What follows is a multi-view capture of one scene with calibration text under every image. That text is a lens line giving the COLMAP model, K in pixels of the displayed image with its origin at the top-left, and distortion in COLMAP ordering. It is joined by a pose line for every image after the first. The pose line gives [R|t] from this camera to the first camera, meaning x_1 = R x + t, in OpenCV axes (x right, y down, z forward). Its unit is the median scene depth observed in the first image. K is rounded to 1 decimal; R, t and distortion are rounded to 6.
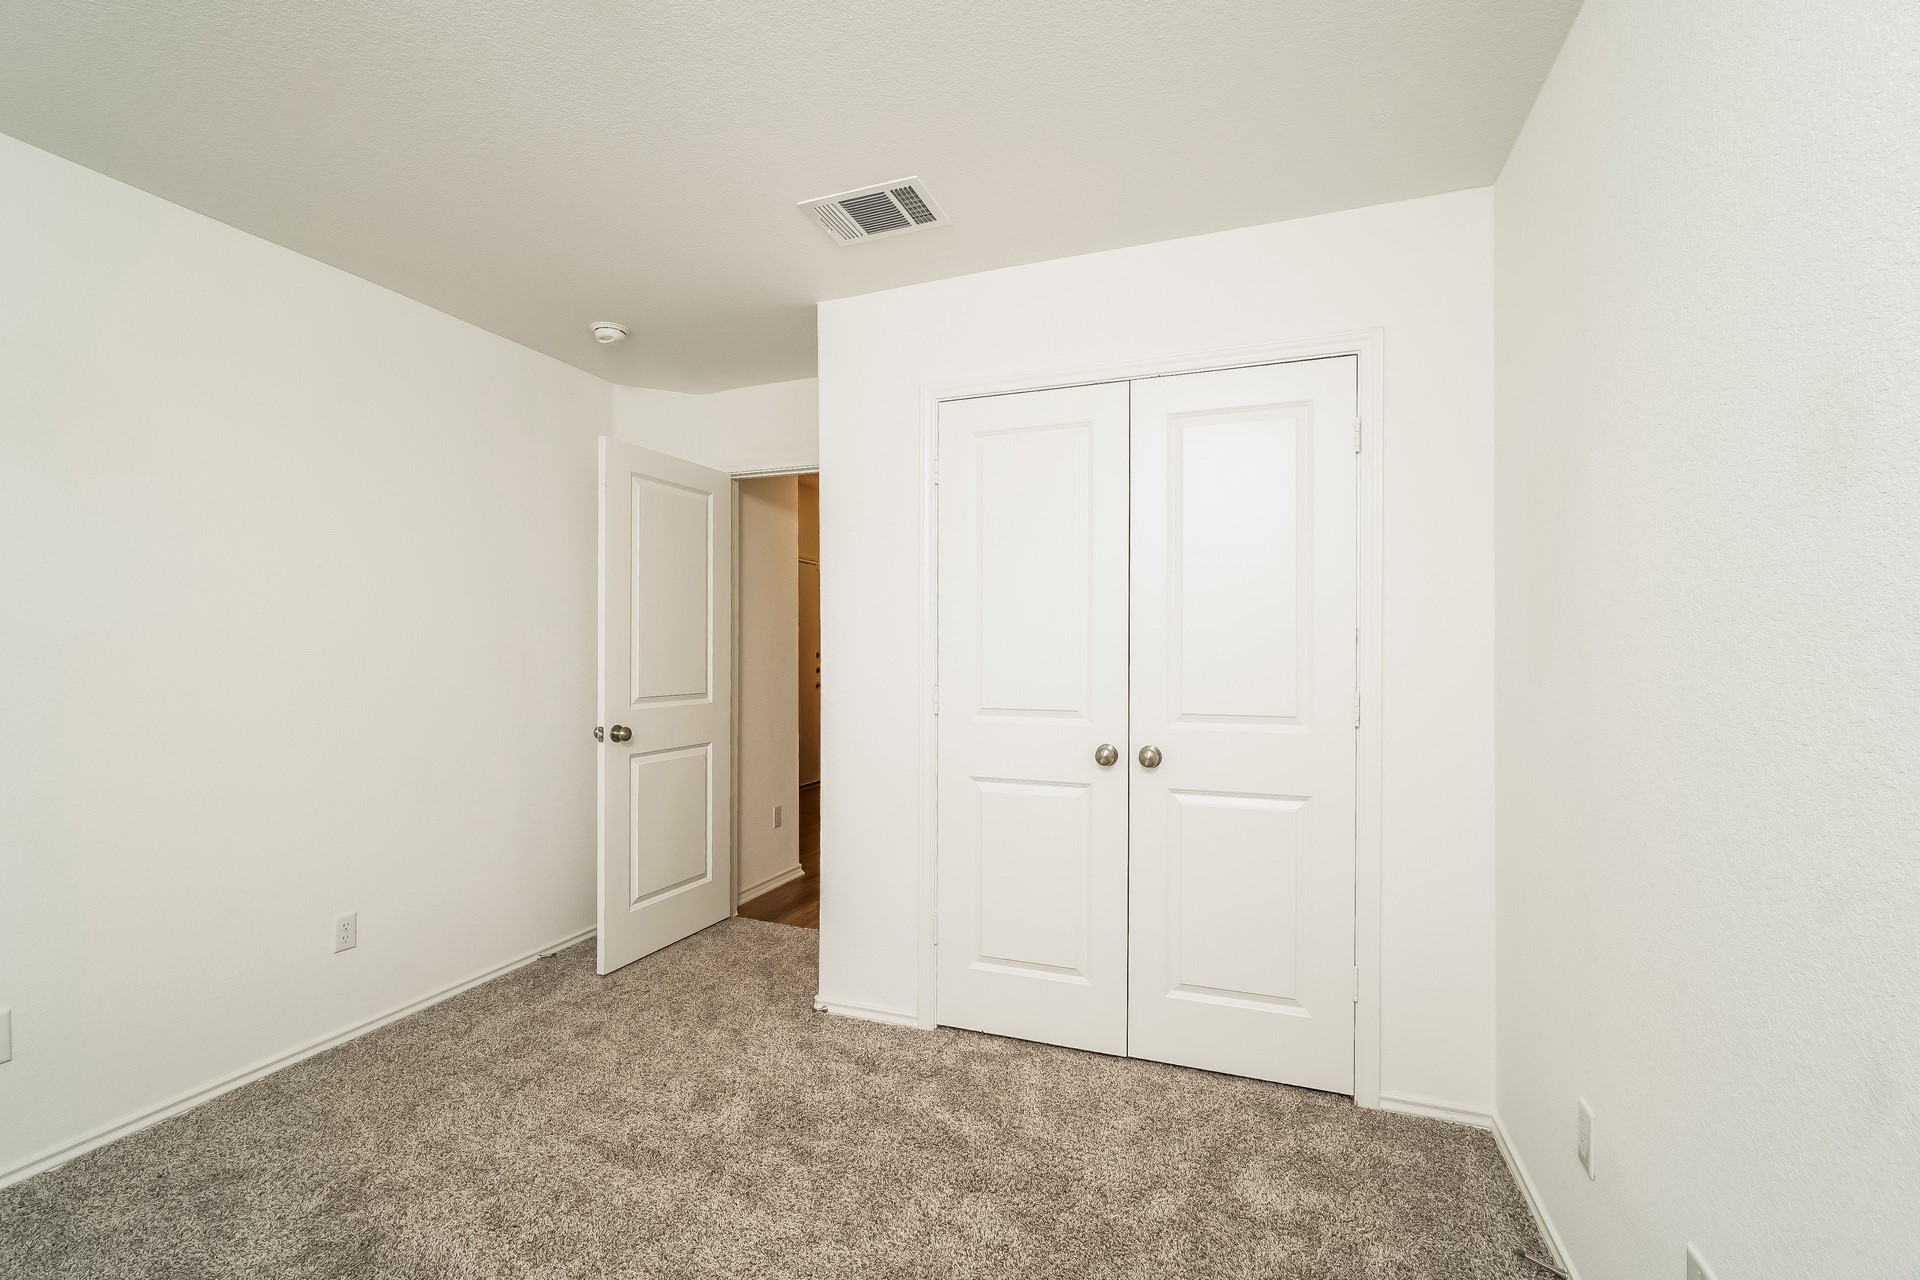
lens RADIAL K [[830.8, 0, 934.8], [0, 830.8, 647.2], [0, 0, 1]] dist [-0.002739, -0.000143]
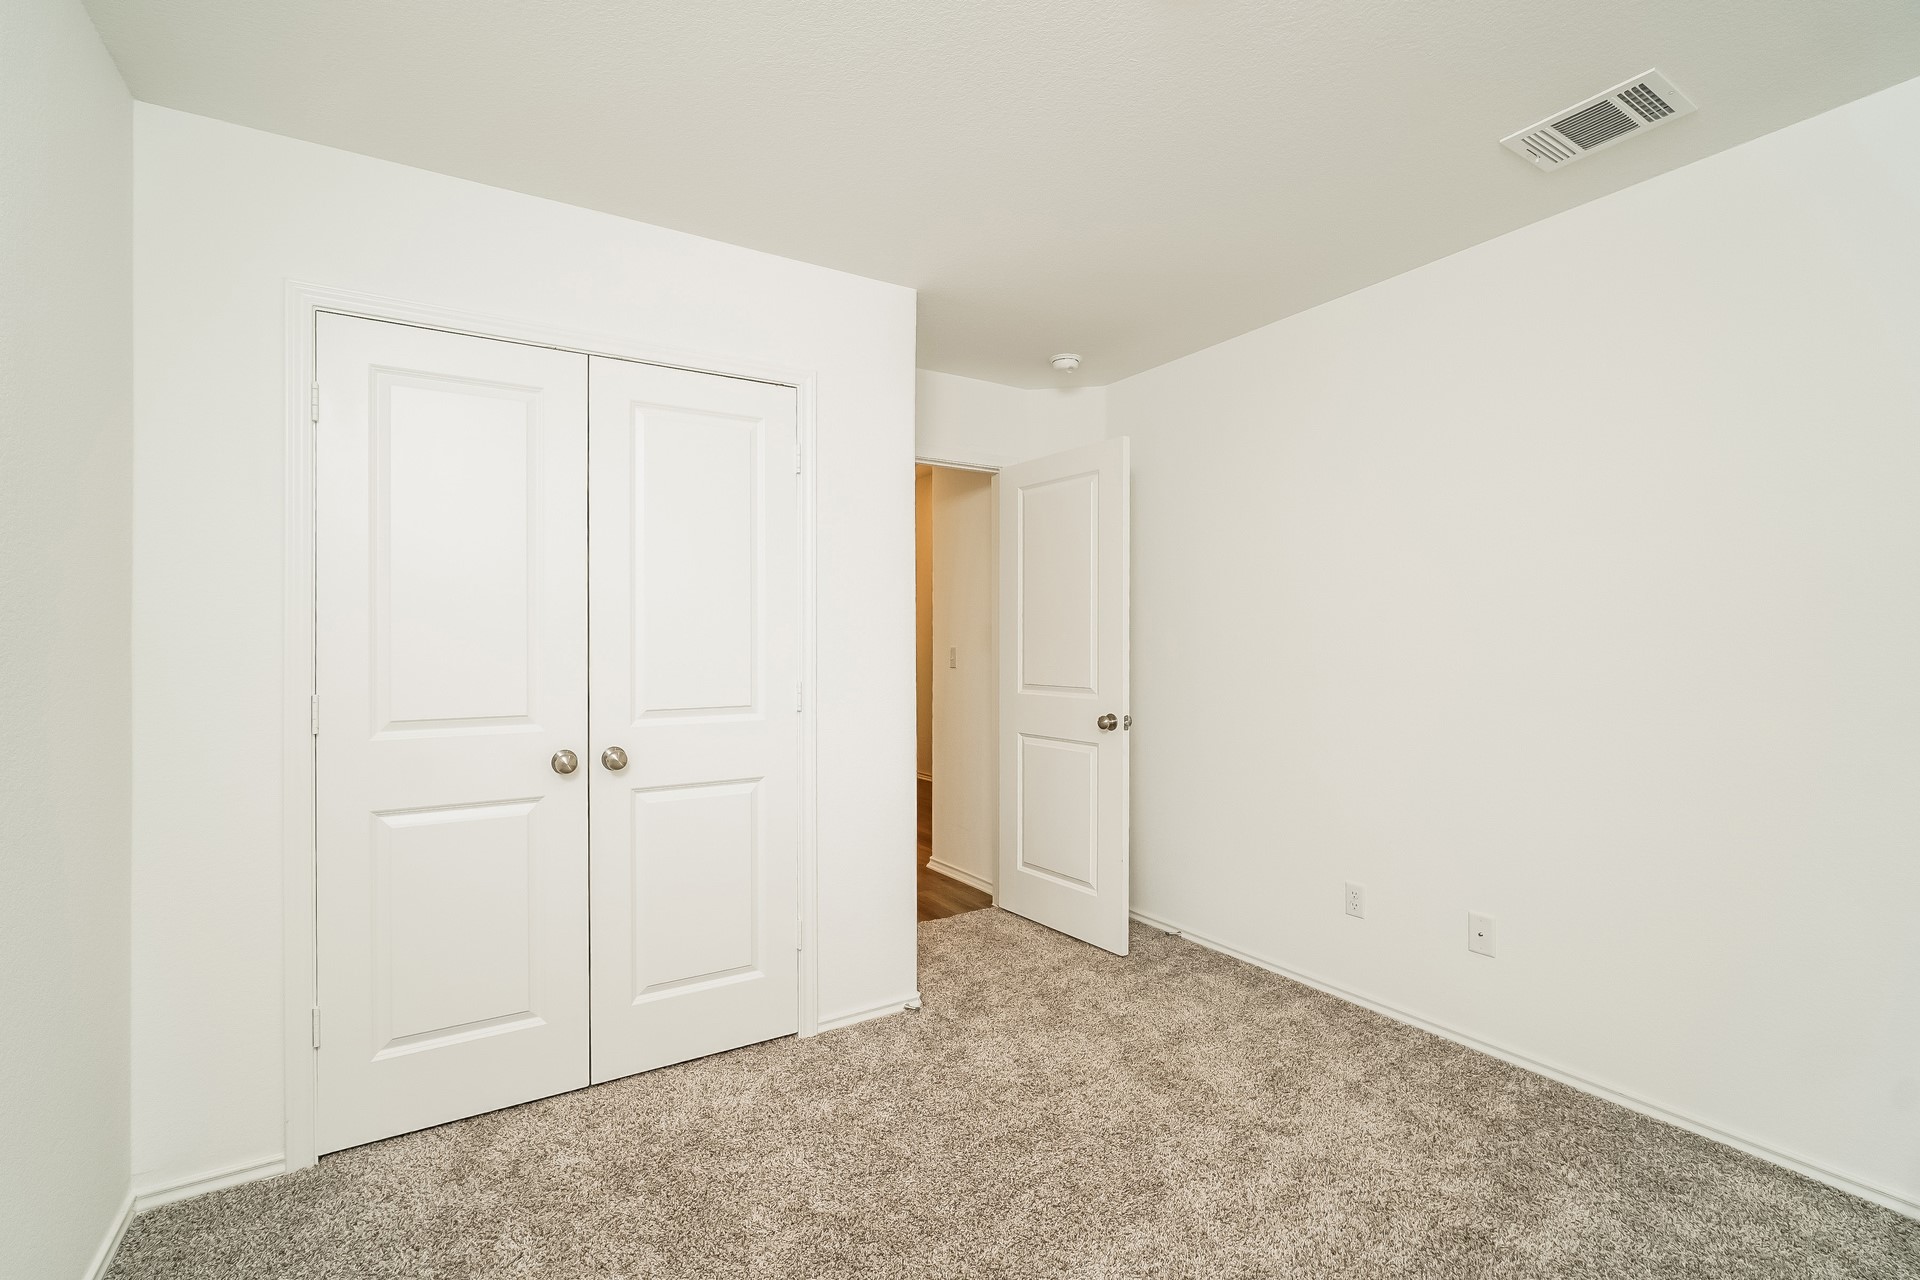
lens RADIAL K [[844.1, 0, 960.0], [0, 844.1, 640.0], [0, 0, 1]] dist [-0.003130, -0.000291]
pose [[0.610380, -0.002276, 0.792105, -0.256494], [0.004526, 0.999990, -0.000615, -0.000443], [-0.792096, 0.003961, 0.610384, 0.096916]]
